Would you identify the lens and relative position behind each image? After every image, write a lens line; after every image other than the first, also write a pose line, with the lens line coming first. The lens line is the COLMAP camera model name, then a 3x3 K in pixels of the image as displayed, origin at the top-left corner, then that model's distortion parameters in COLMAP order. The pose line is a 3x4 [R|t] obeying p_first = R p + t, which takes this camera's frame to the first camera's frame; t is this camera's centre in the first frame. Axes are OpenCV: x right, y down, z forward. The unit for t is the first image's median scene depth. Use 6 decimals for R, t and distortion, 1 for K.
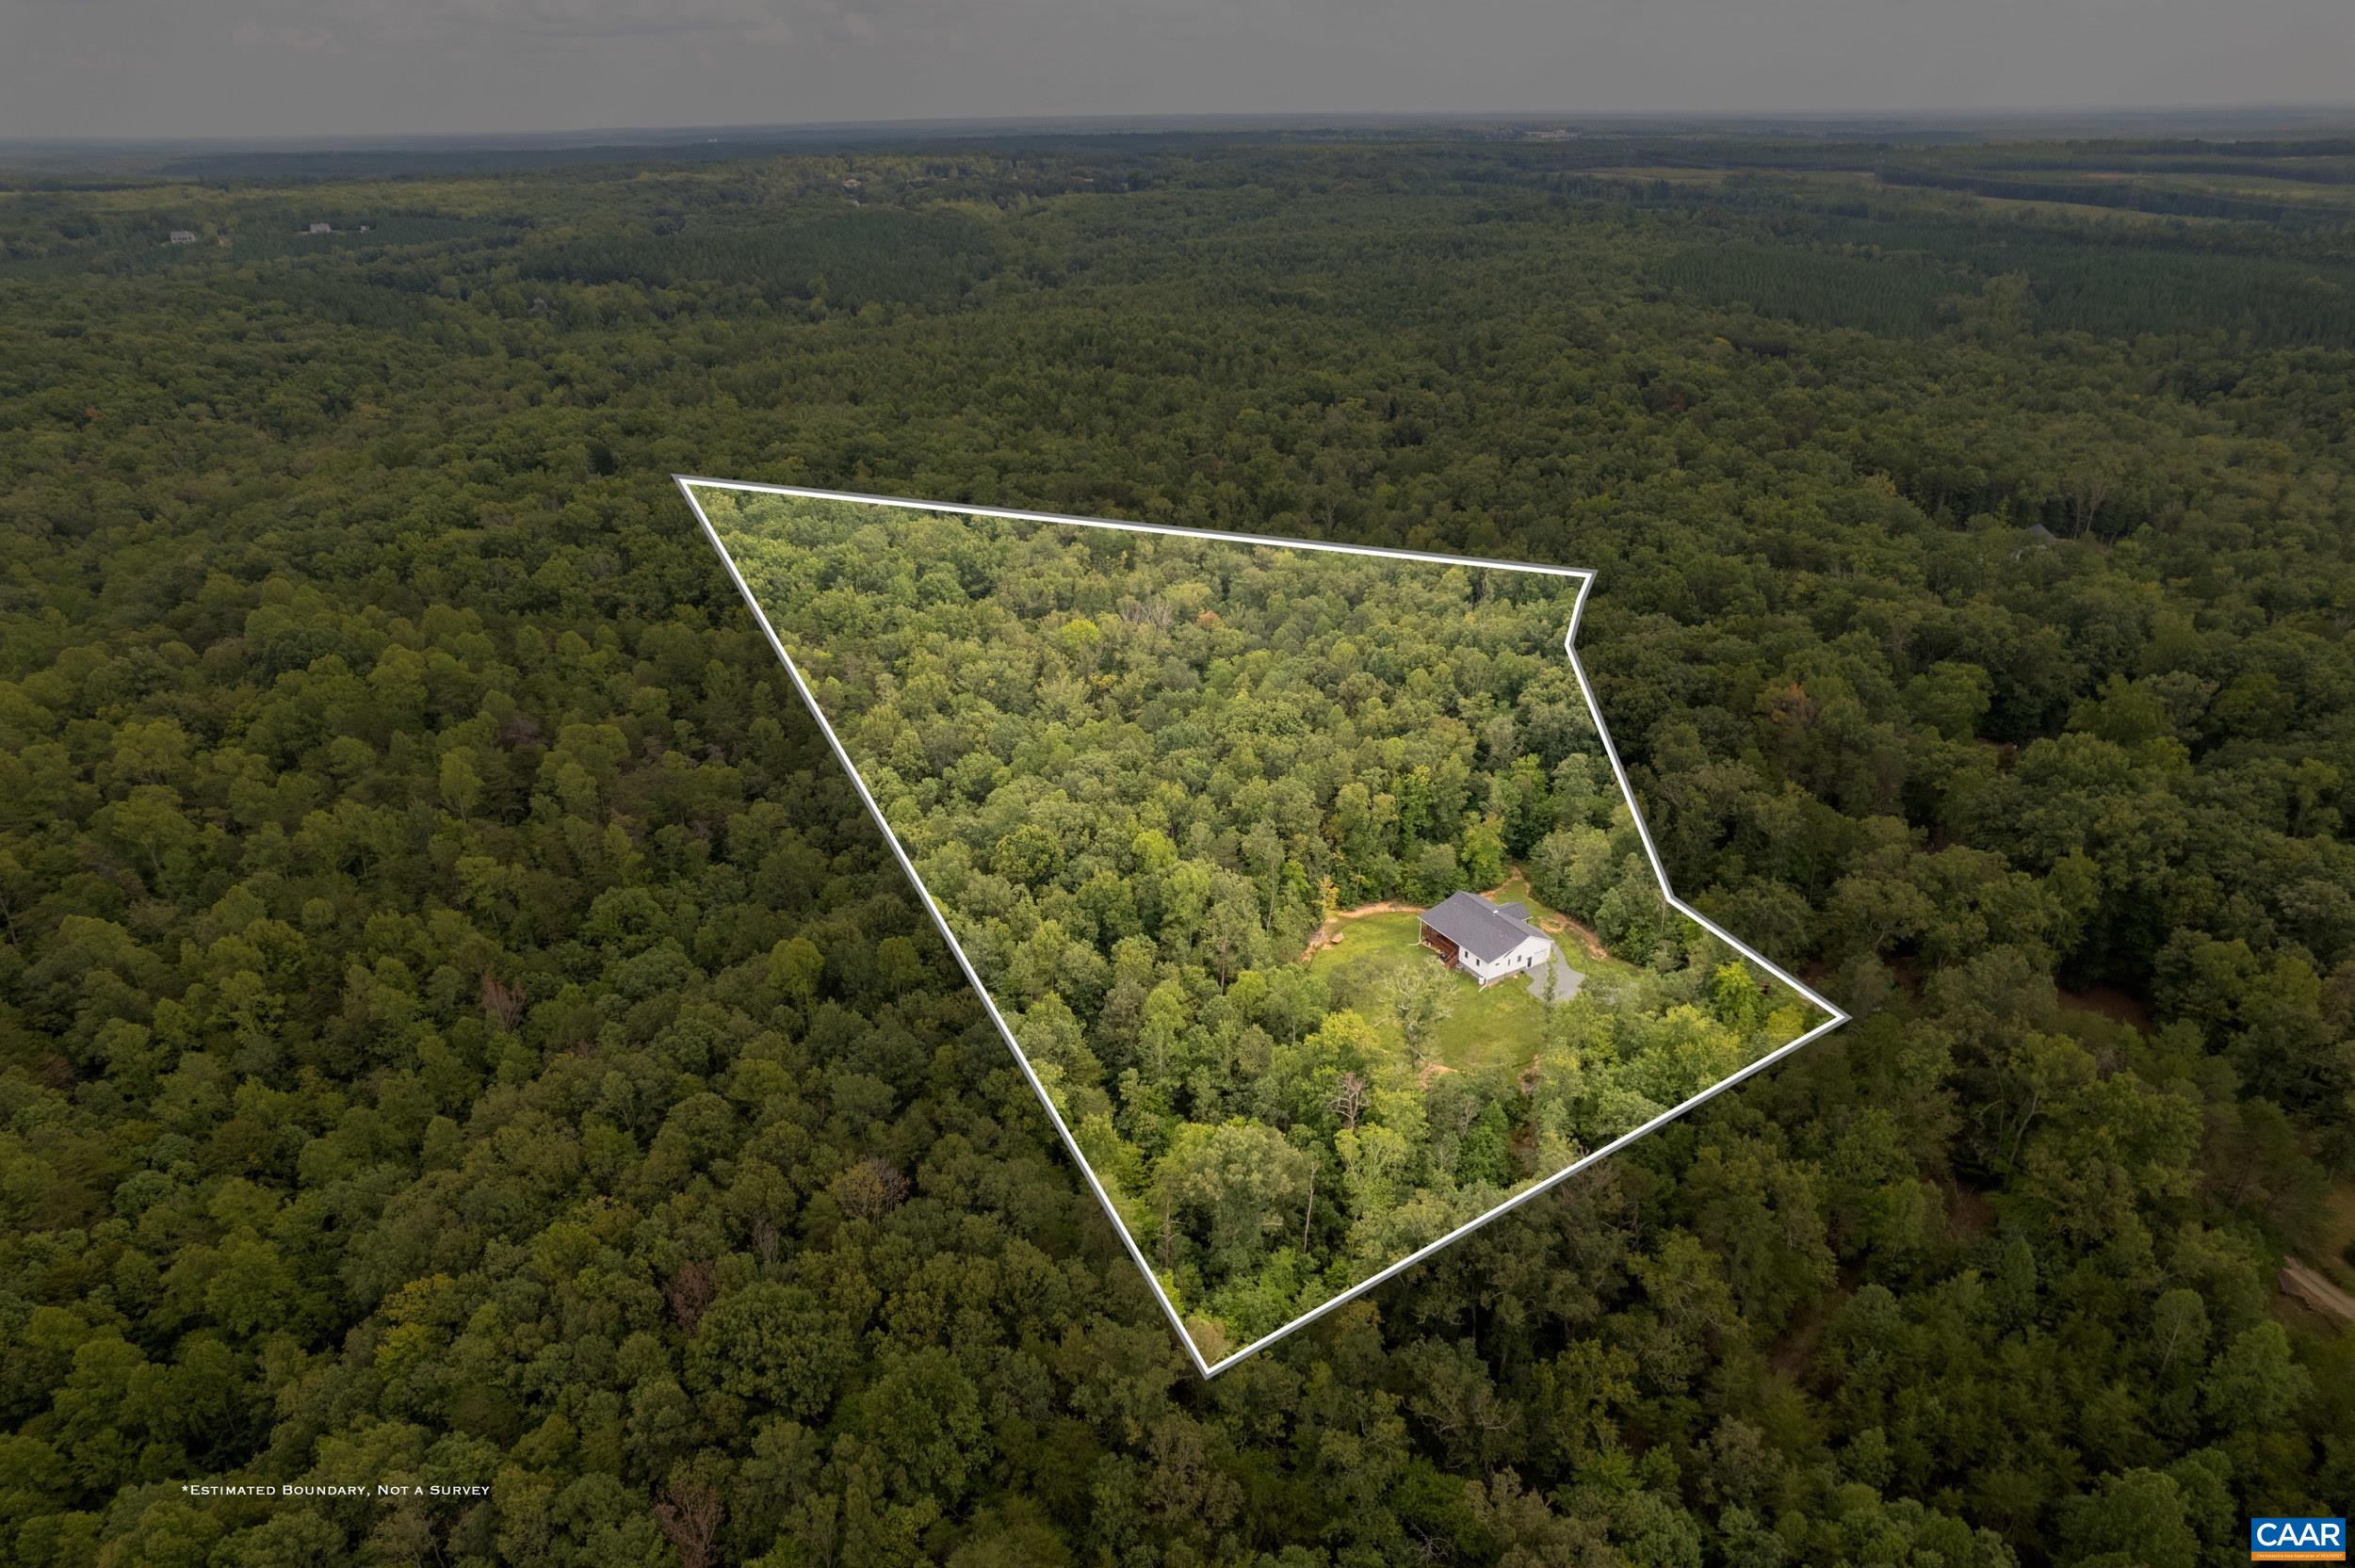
lens RADIAL K [[1520.5, 0, 1170.5], [0, 1520.5, 776.2], [0, 0, 1]] dist [-0.069342, 0.057750]
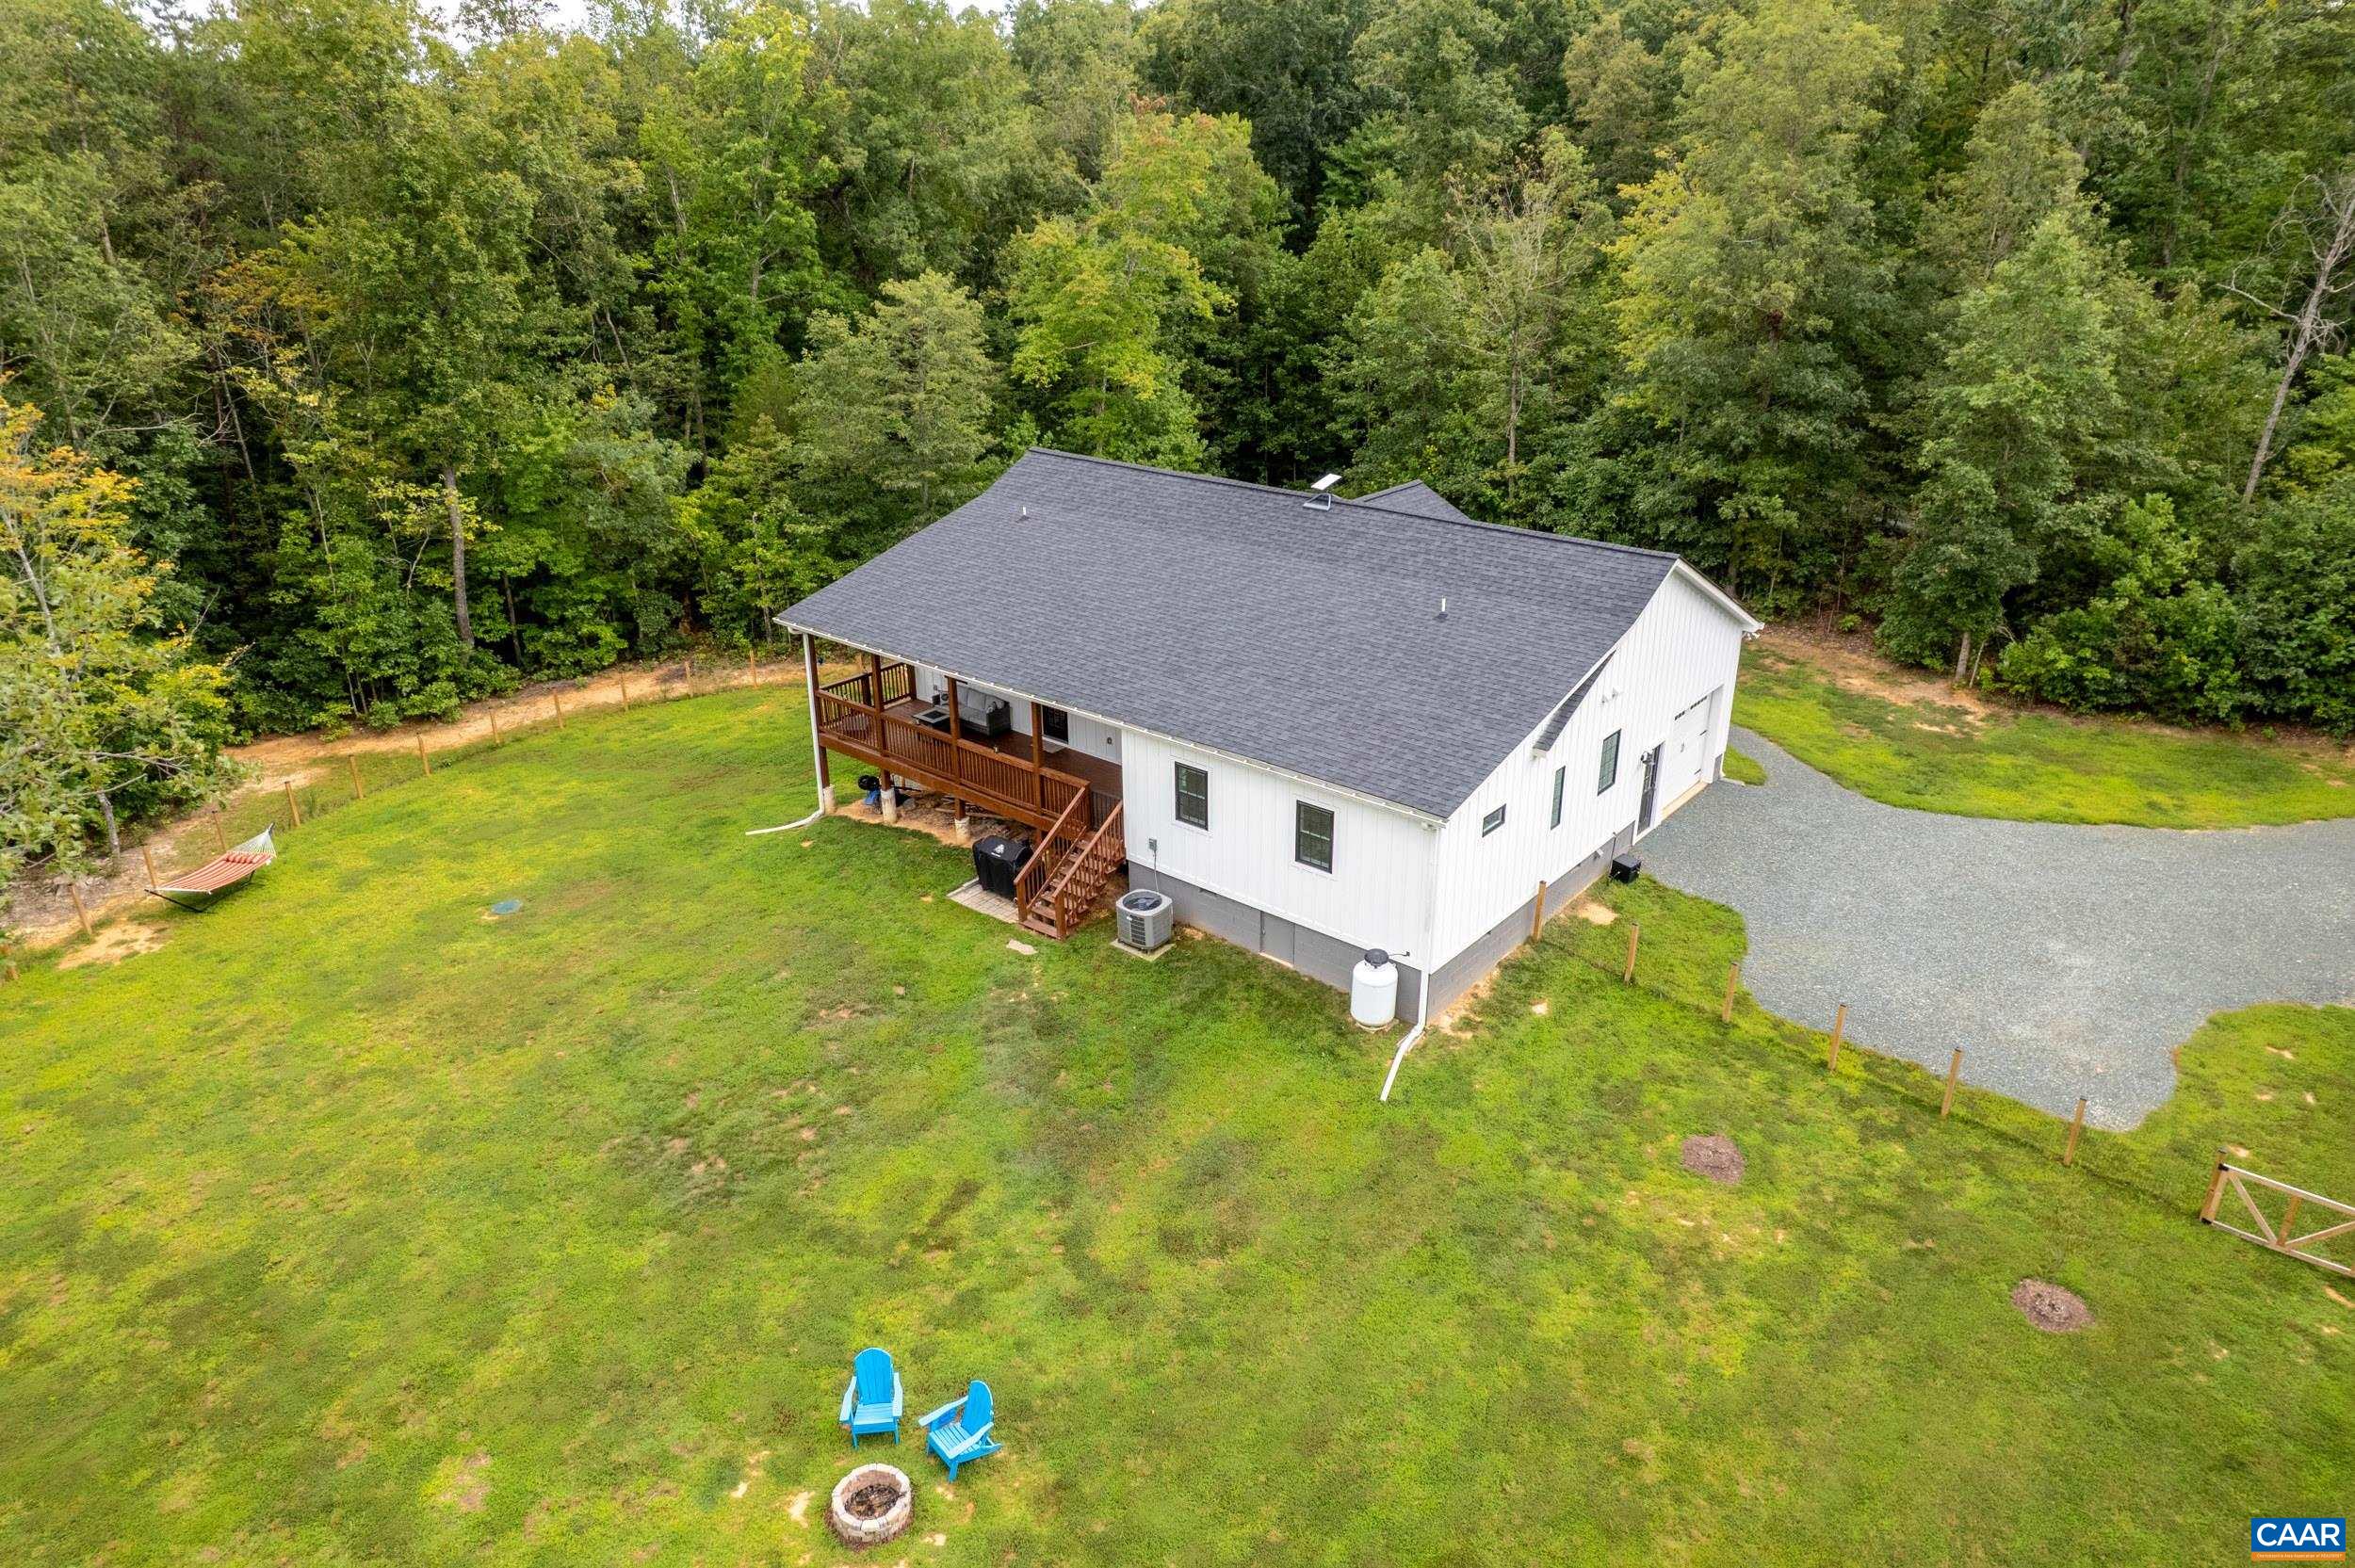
lens RADIAL K [[1520.5, 0, 1170.5], [0, 1520.5, 776.2], [0, 0, 1]] dist [-0.069342, 0.057750]
pose [[0.941522, -0.130488, 0.310660, 0.154052], [0.138424, 0.990367, -0.003535, 0.114073], [-0.307206, 0.046331, 0.950514, 0.871208]]
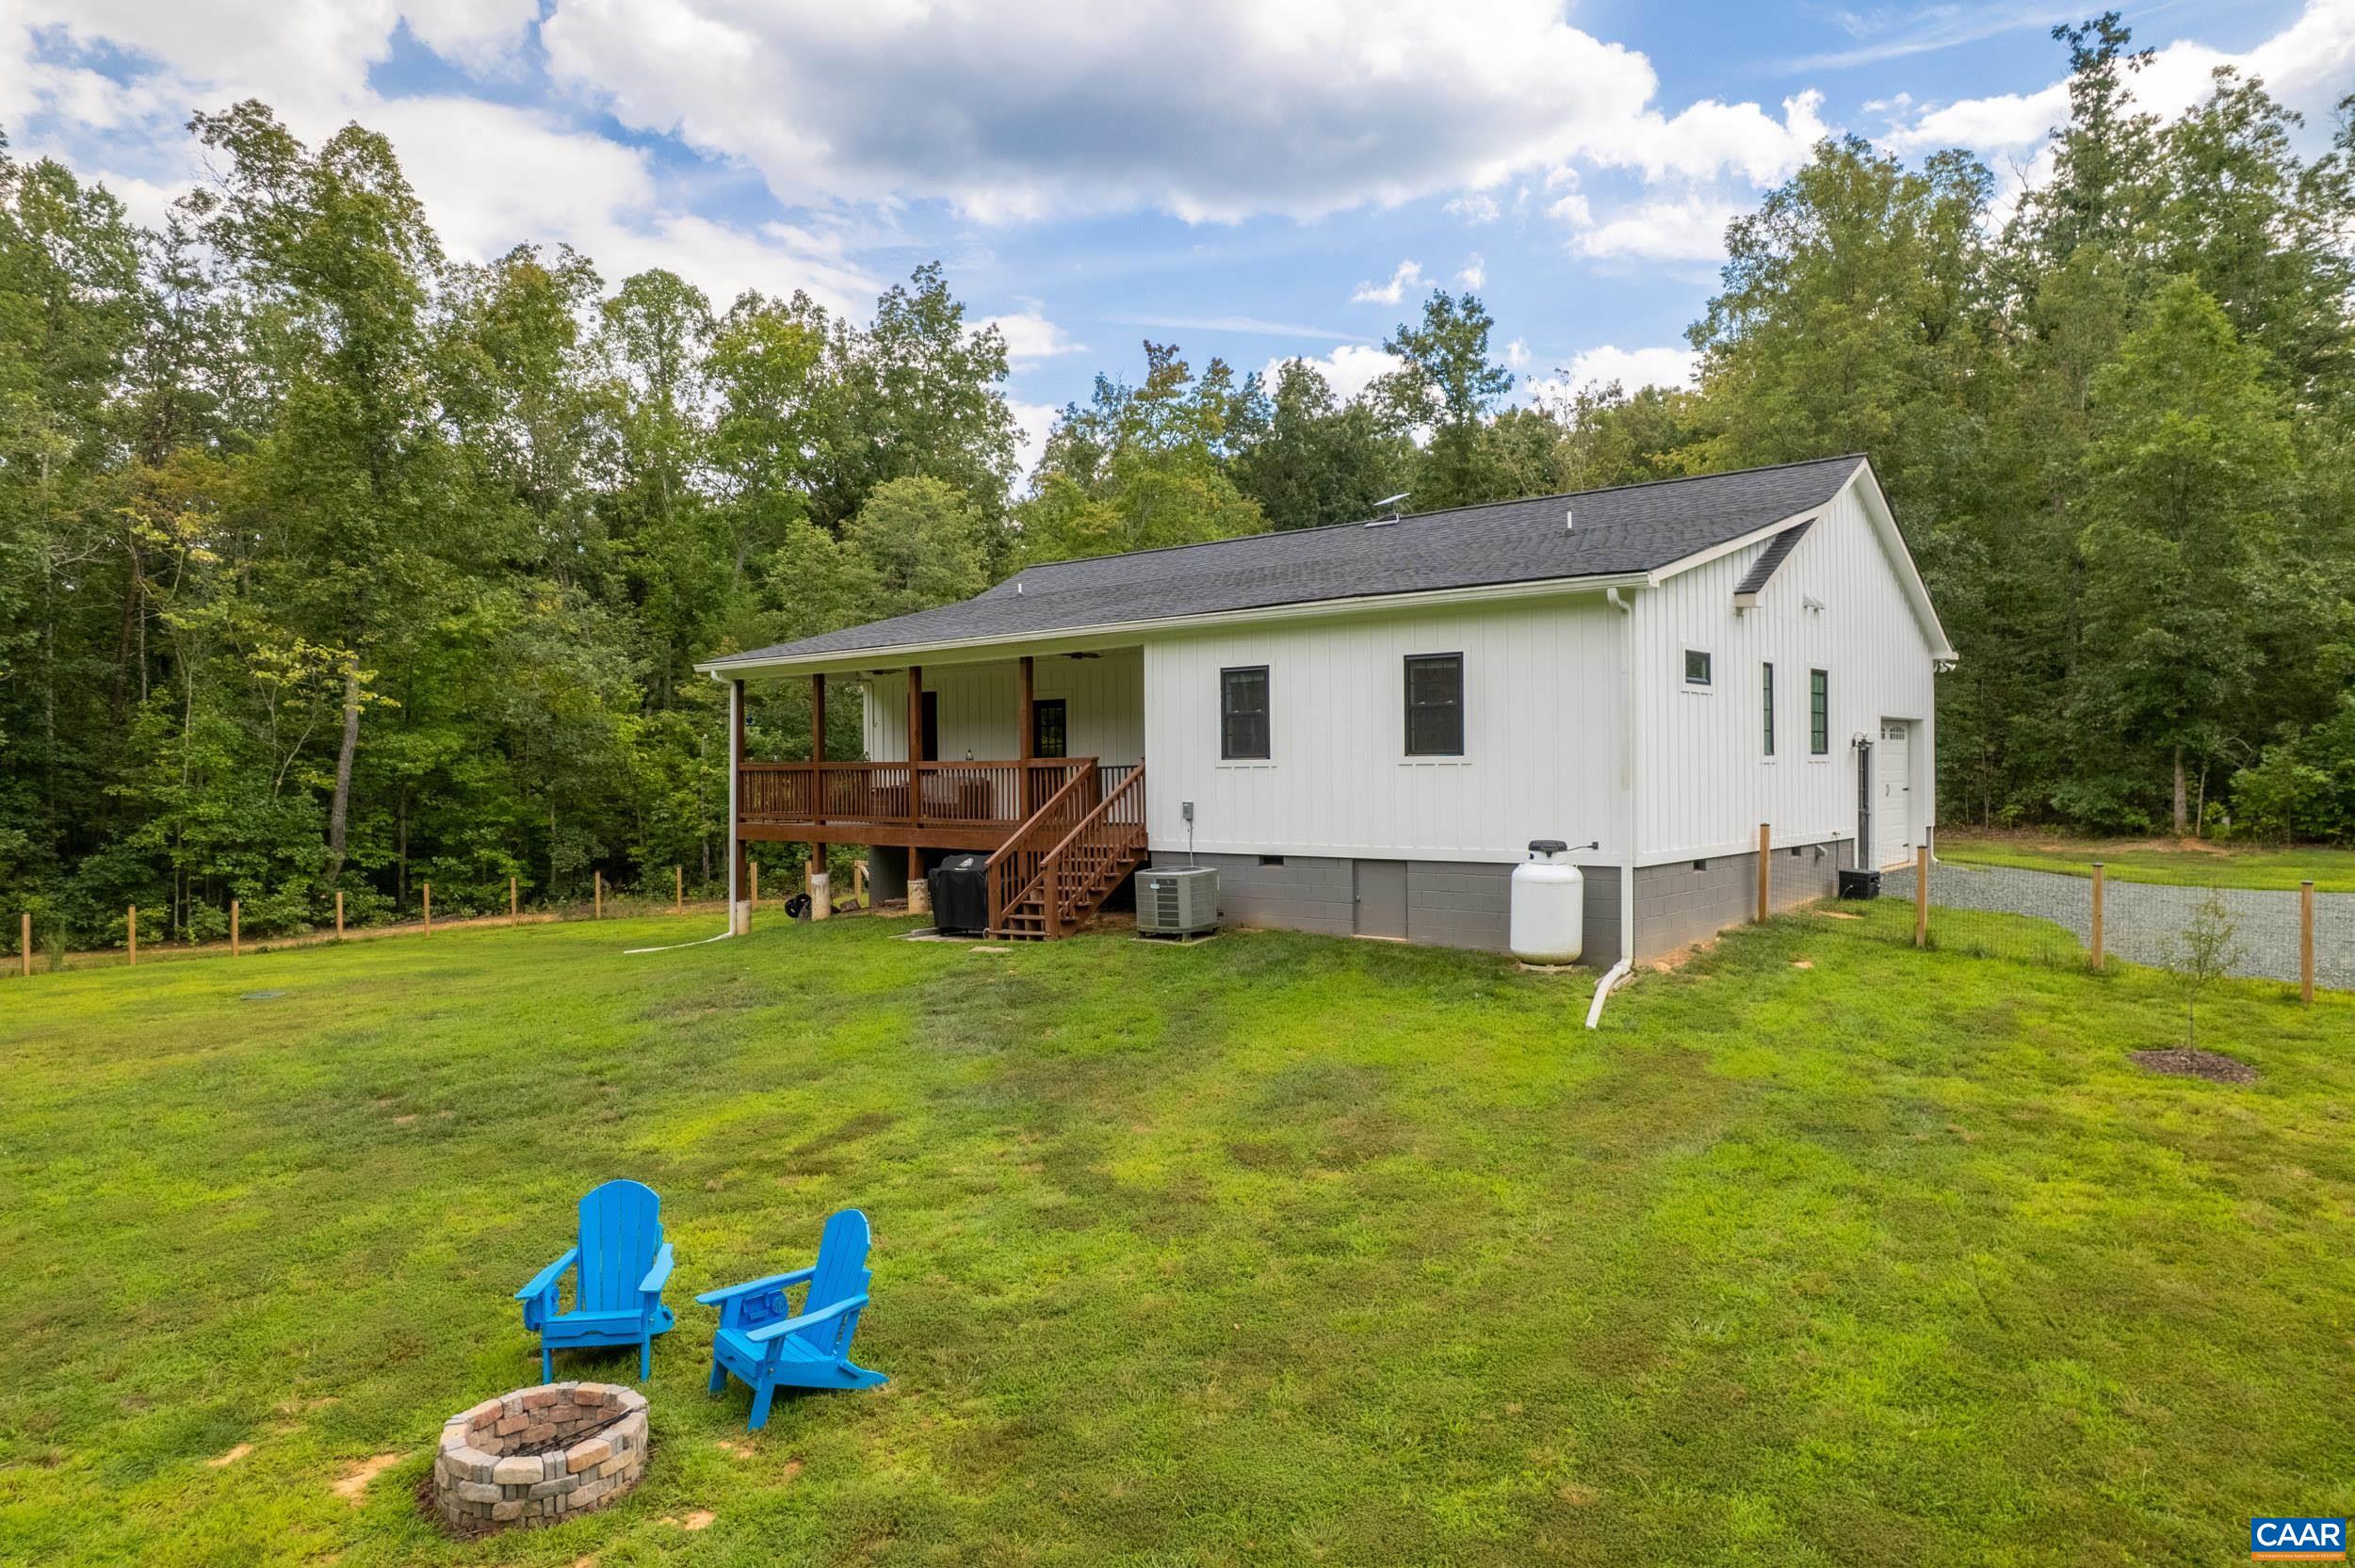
lens RADIAL K [[1517.1, 0, 1174.8], [0, 1517.1, 769.3], [0, 0, 1]] dist [-0.076099, 0.072452]
pose [[0.939247, 0.004690, 0.343210, 0.160380], [0.139127, 0.908883, -0.393160, 0.150540], [-0.313782, 0.417024, 0.853013, 0.916012]]
